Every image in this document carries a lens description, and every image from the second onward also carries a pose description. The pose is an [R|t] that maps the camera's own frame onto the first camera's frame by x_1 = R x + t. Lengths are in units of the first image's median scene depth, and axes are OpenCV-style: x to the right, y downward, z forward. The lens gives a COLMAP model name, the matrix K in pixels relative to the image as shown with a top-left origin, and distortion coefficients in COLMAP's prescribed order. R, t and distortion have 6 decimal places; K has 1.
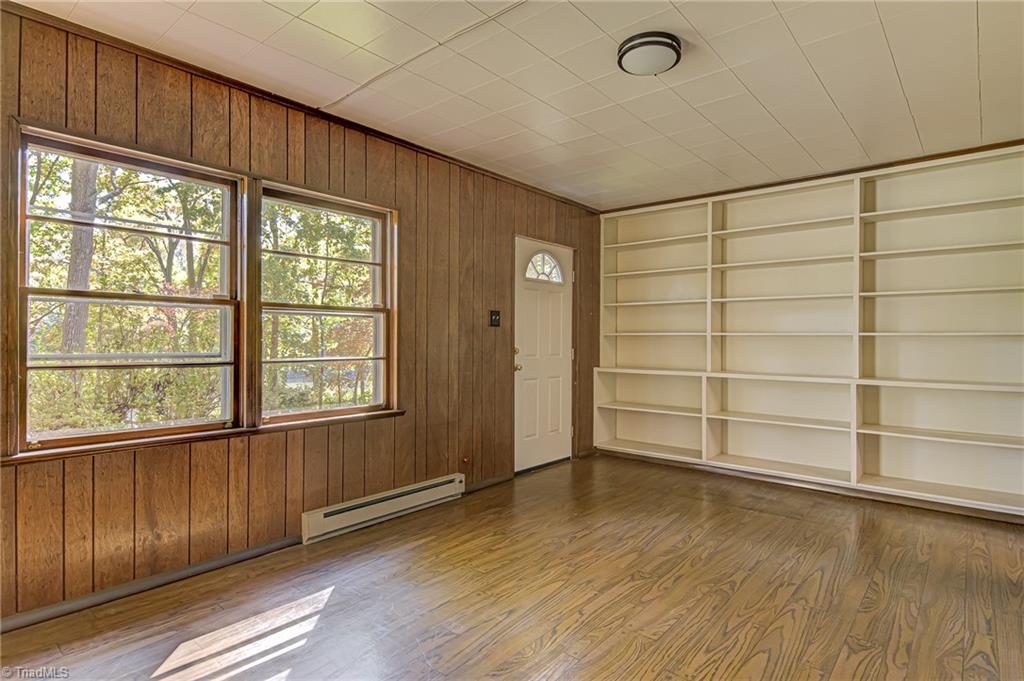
lens RADIAL K [[541.1, 0, 513.5], [0, 541.1, 343.7], [0, 0, 1]] dist [0.015900, -0.000769]
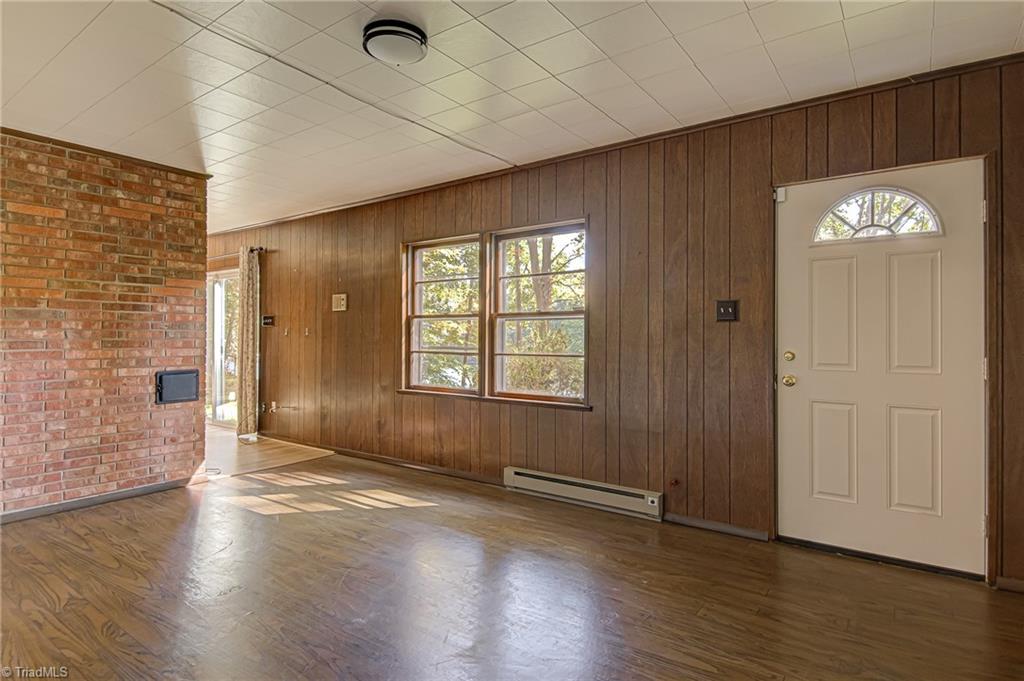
lens RADIAL K [[541.1, 0, 513.9], [0, 541.1, 333.4], [0, 0, 1]] dist [0.015900, -0.000769]
pose [[0.072906, -0.010399, -0.997285, 0.815574], [-0.006776, 0.999917, -0.010922, -0.006146], [0.997316, 0.007554, 0.072830, 0.761801]]
